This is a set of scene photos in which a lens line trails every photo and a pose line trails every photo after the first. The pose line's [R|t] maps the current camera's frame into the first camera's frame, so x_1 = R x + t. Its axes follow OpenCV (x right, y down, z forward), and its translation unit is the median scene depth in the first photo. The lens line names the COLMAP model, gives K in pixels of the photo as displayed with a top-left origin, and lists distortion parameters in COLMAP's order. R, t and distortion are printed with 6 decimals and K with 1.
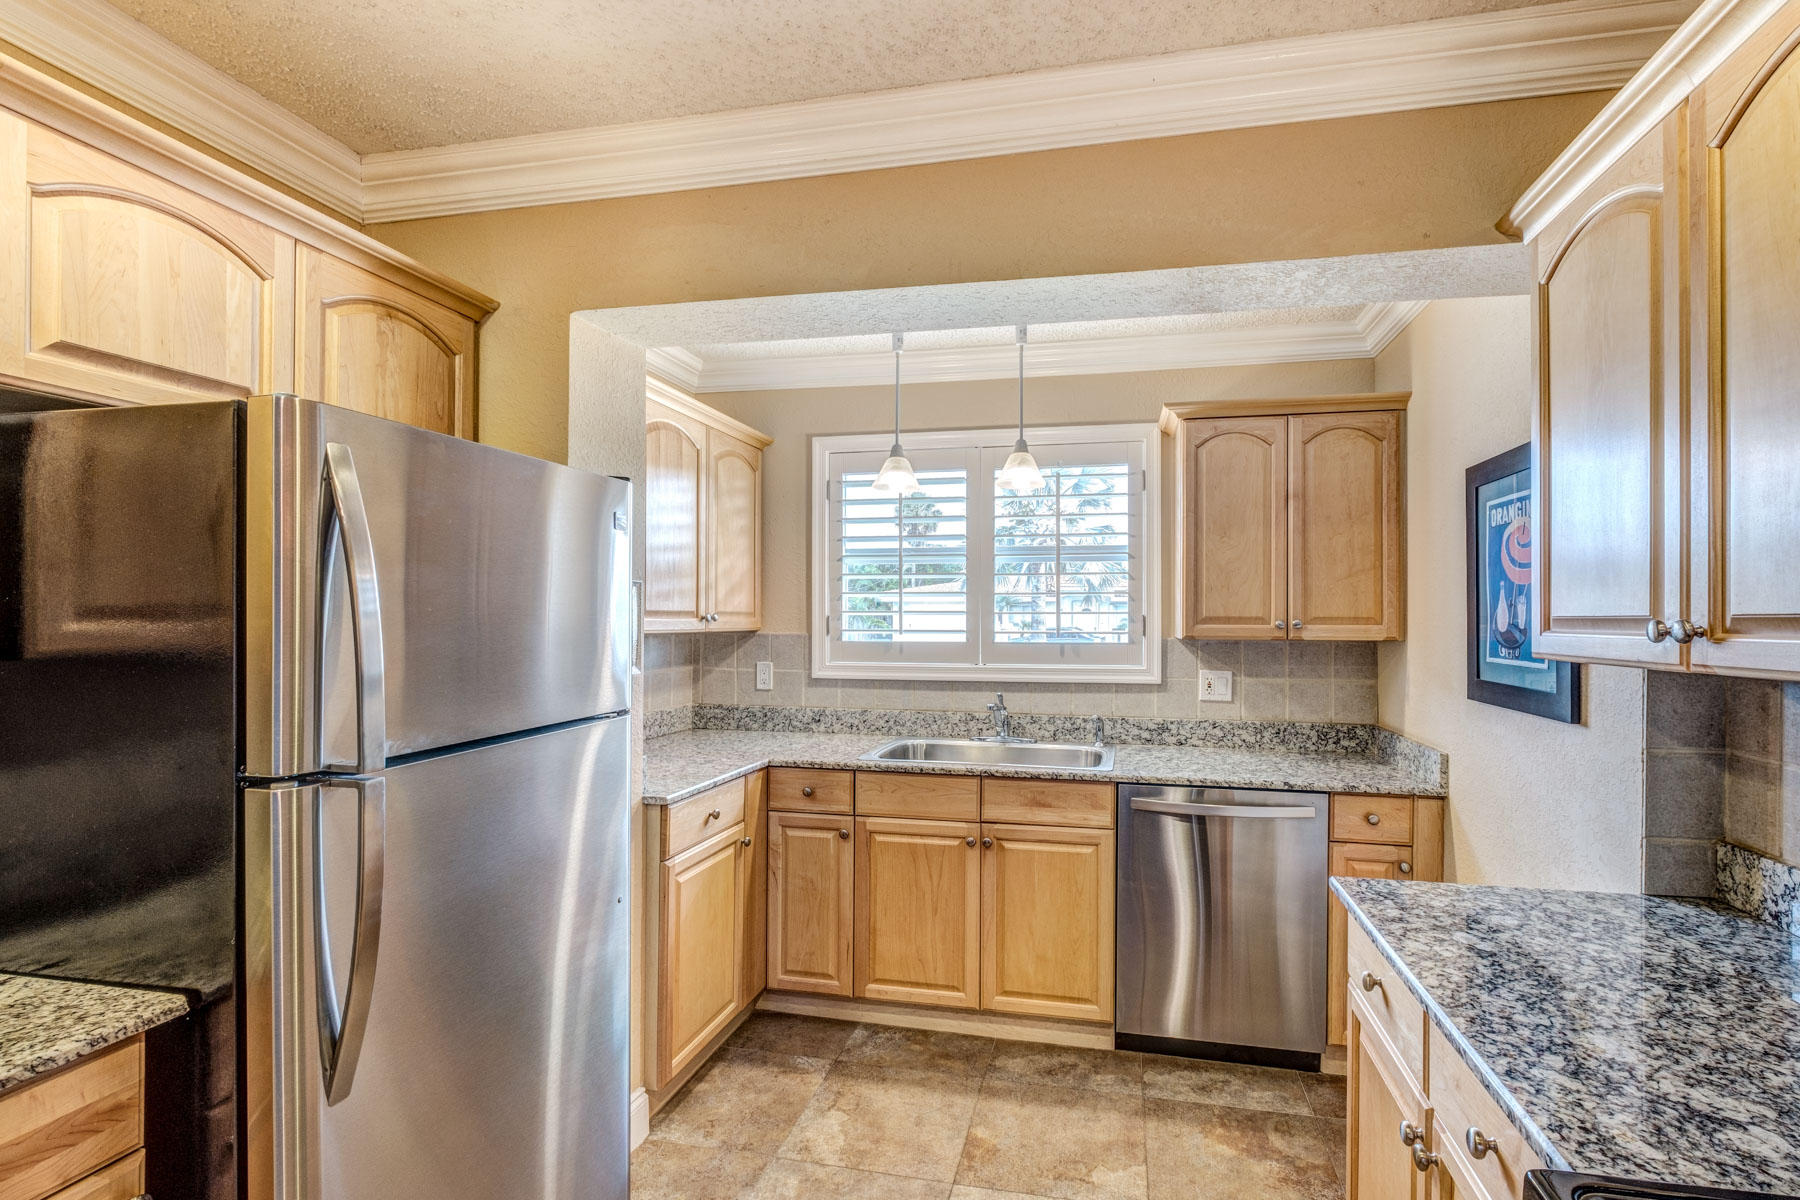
lens RADIAL K [[809.2, 0, 927.1], [0, 809.2, 615.4], [0, 0, 1]] dist [-0.004020, -0.000781]
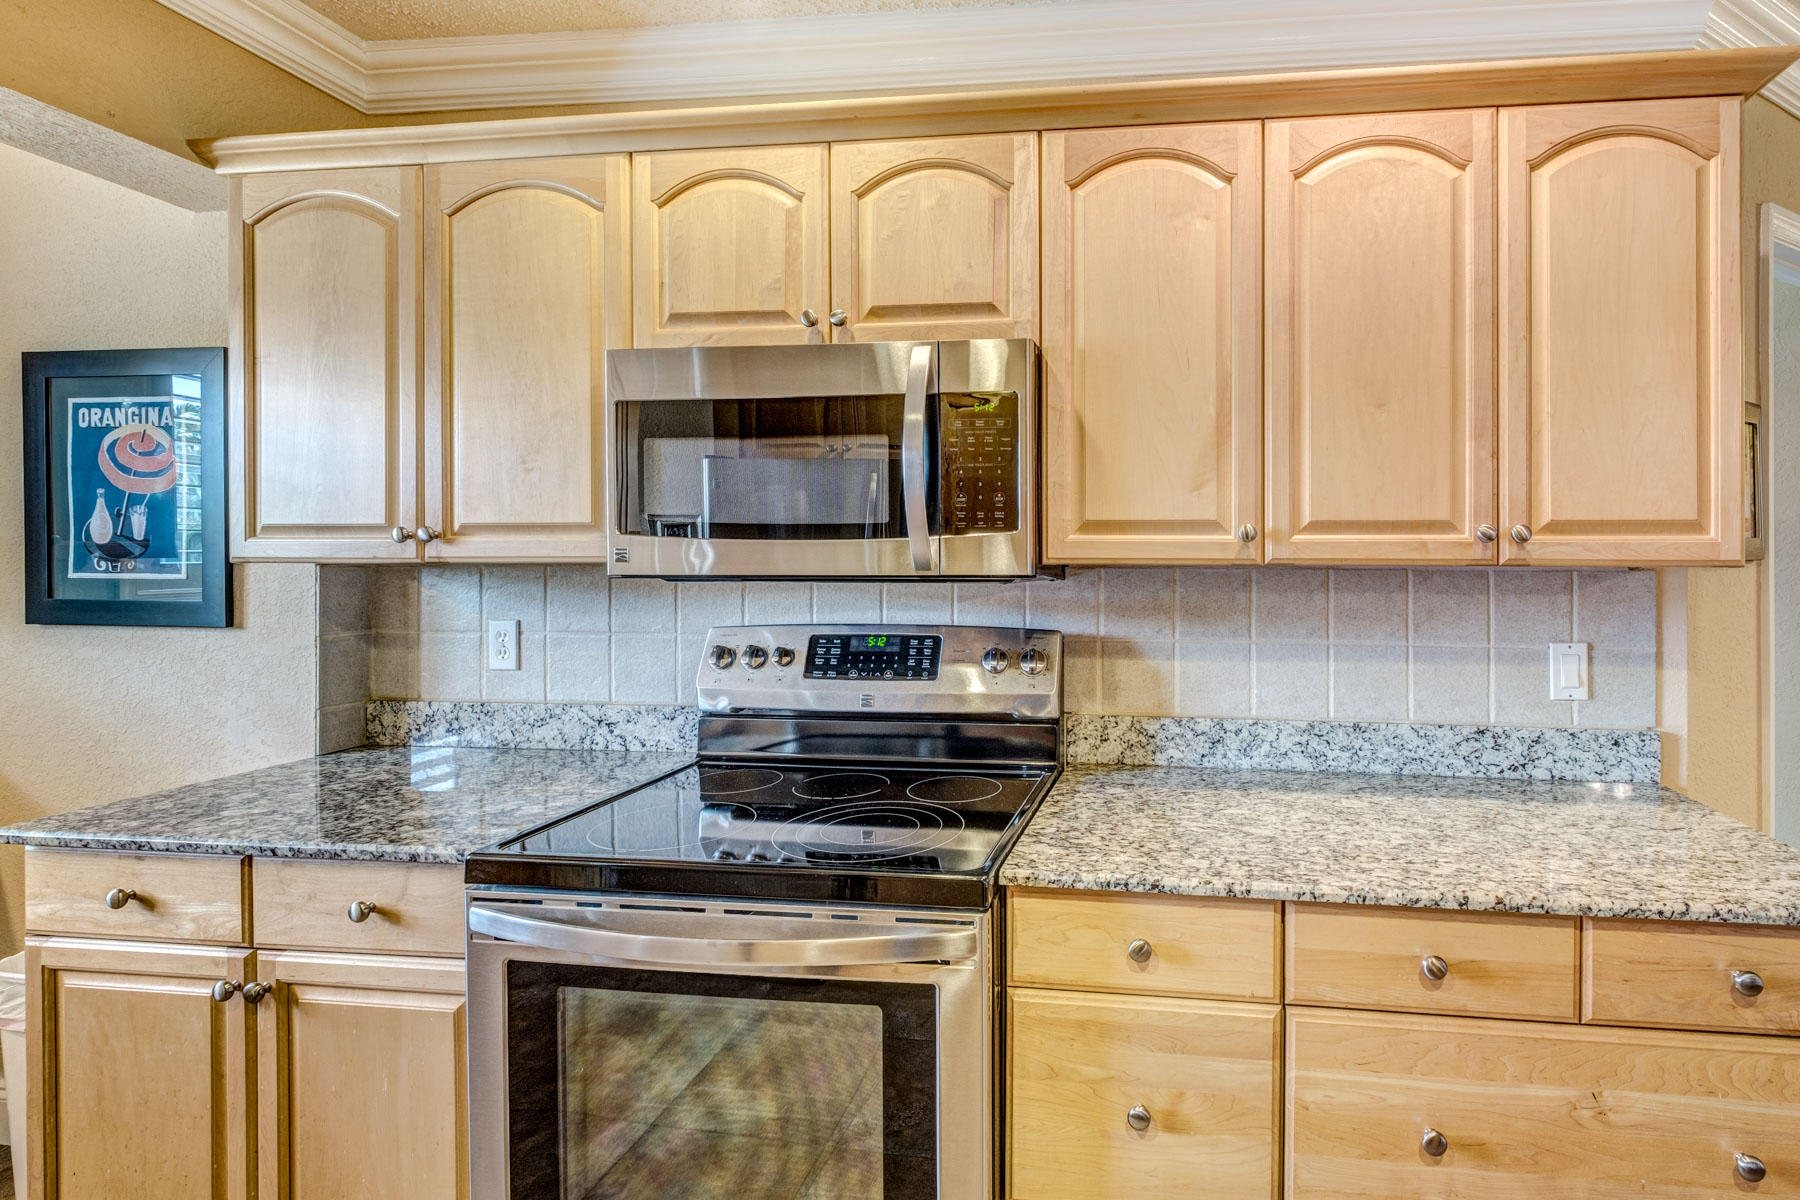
lens RADIAL K [[847.1, 0, 1121.4], [0, 847.1, 566.1], [0, 0, 1]] dist [-0.001404, 0.000036]
pose [[-0.130836, -0.009168, 0.991362, -0.290808], [-0.006875, 0.999942, 0.008340, 0.021753], [-0.991380, -0.005725, -0.130891, -0.020169]]
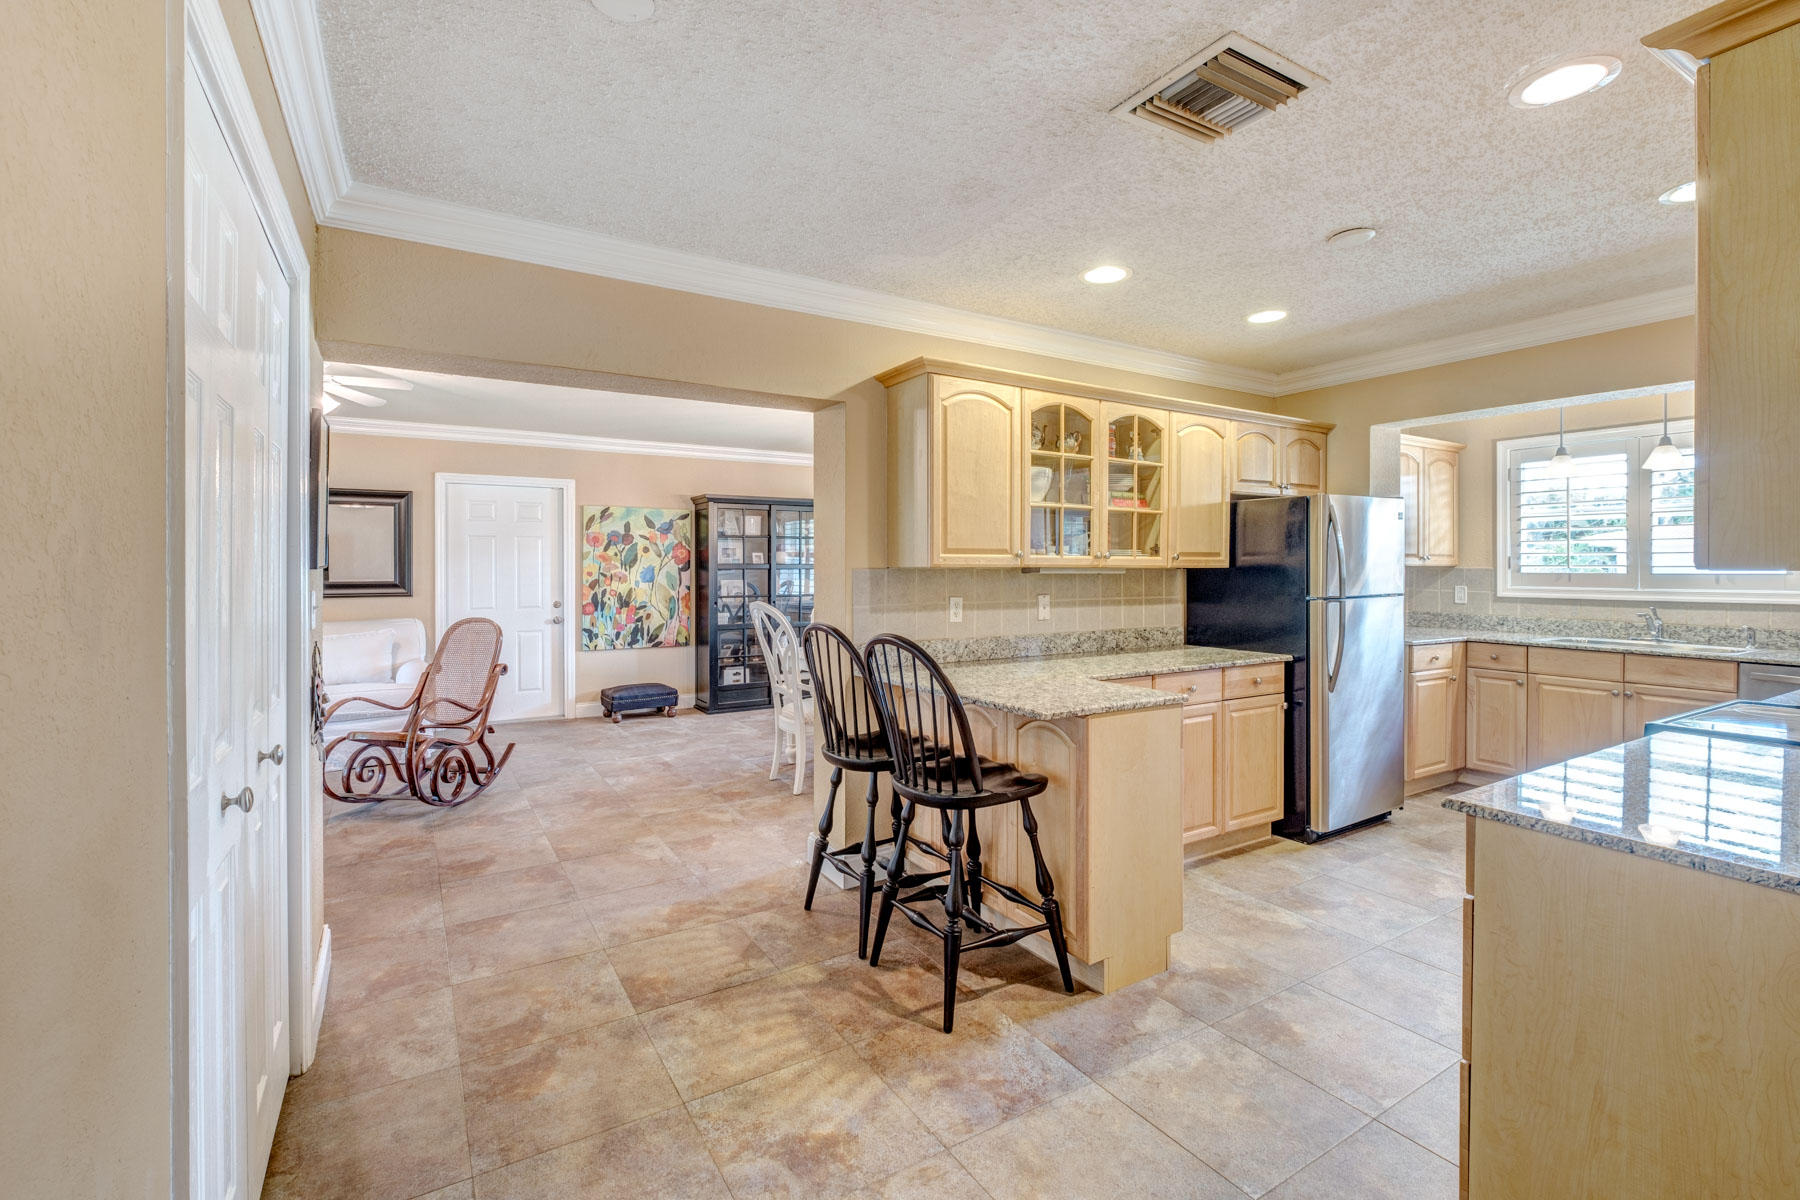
lens RADIAL K [[809.4, 0, 914.9], [0, 809.4, 567.1], [0, 0, 1]] dist [-0.003840, -0.000576]
pose [[0.718937, -0.002117, -0.695072, 0.161519], [0.003909, 0.999992, 0.000997, 0.018126], [0.695065, -0.003434, 0.718939, -1.090819]]
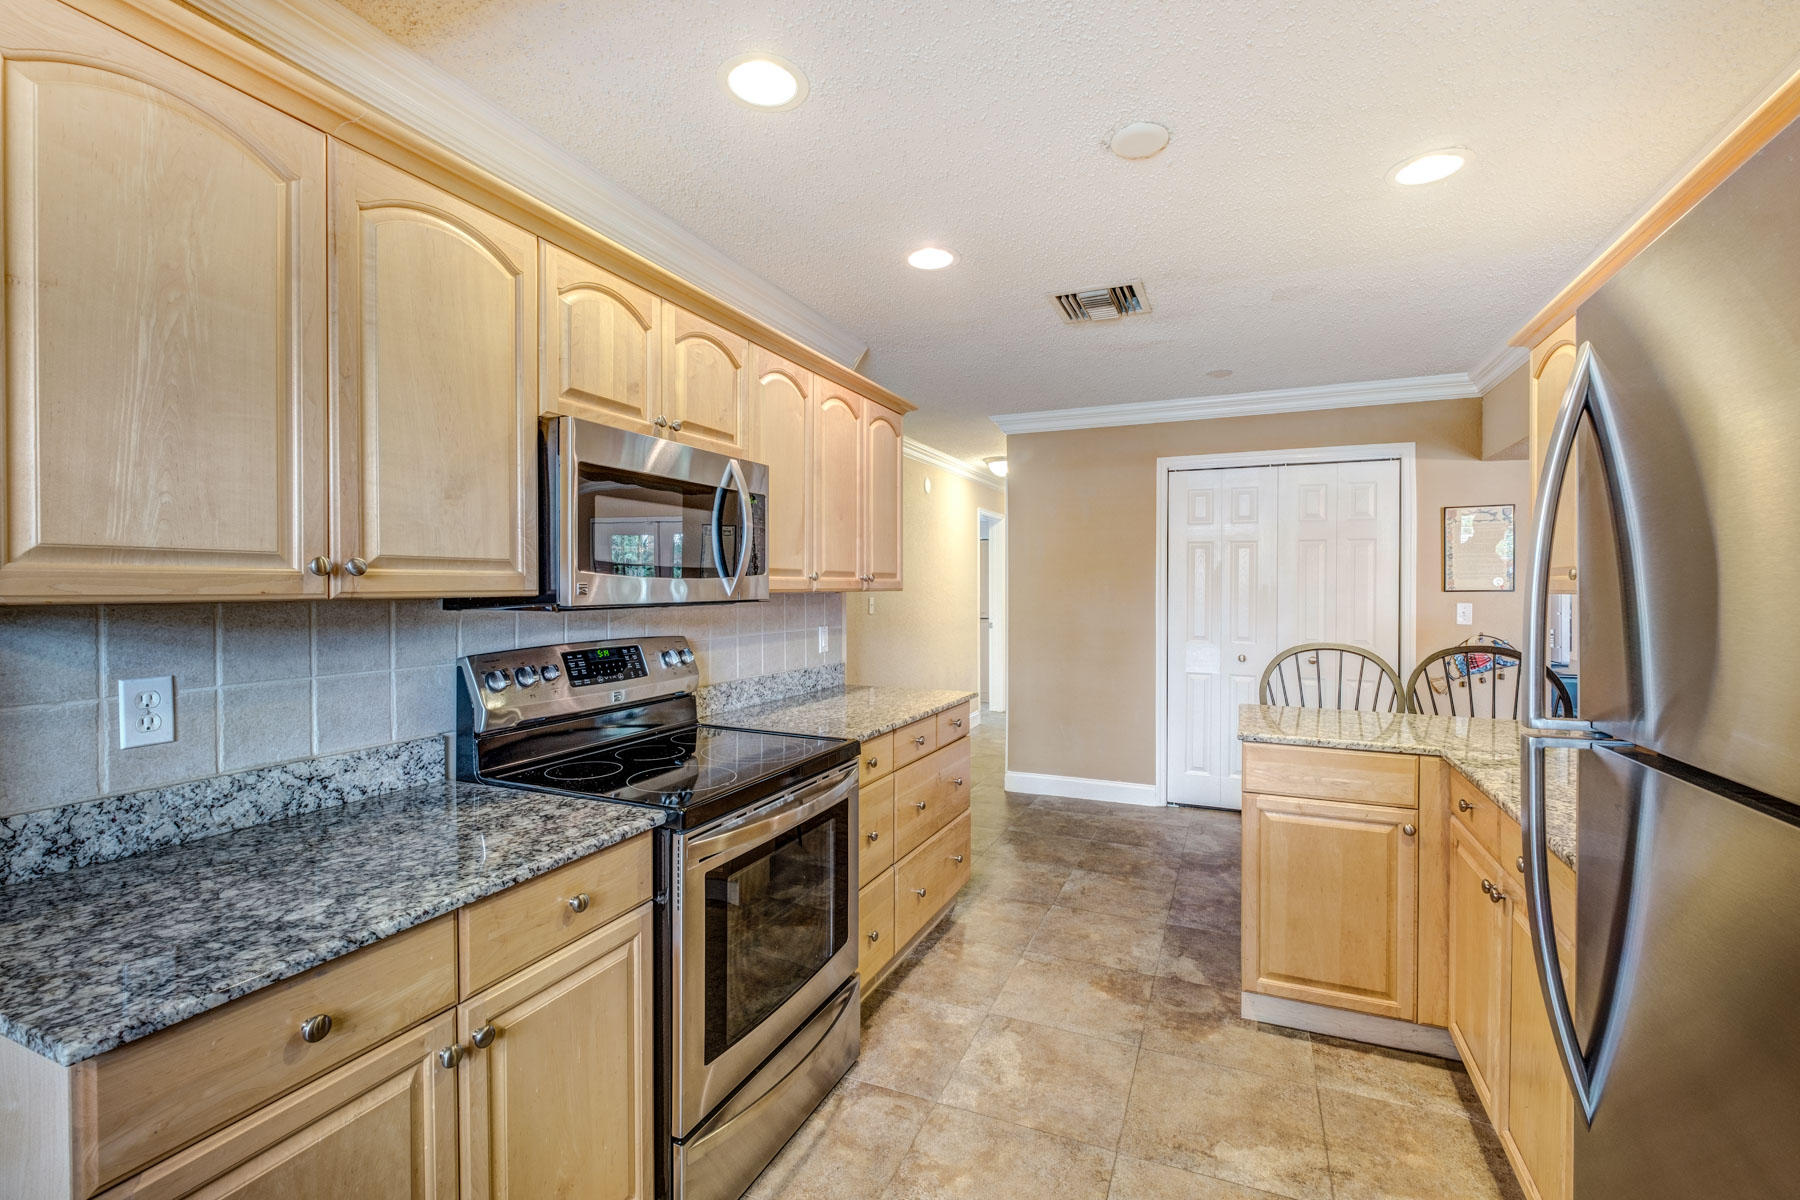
lens RADIAL K [[789.4, 0, 889.2], [0, 789.4, 598.7], [0, 0, 1]] dist [-0.002018, -0.000850]
pose [[-0.981609, -0.007883, 0.190741, -0.057091], [-0.005253, 0.999884, 0.014289, 0.018645], [-0.190832, 0.013024, -0.981536, 0.795609]]
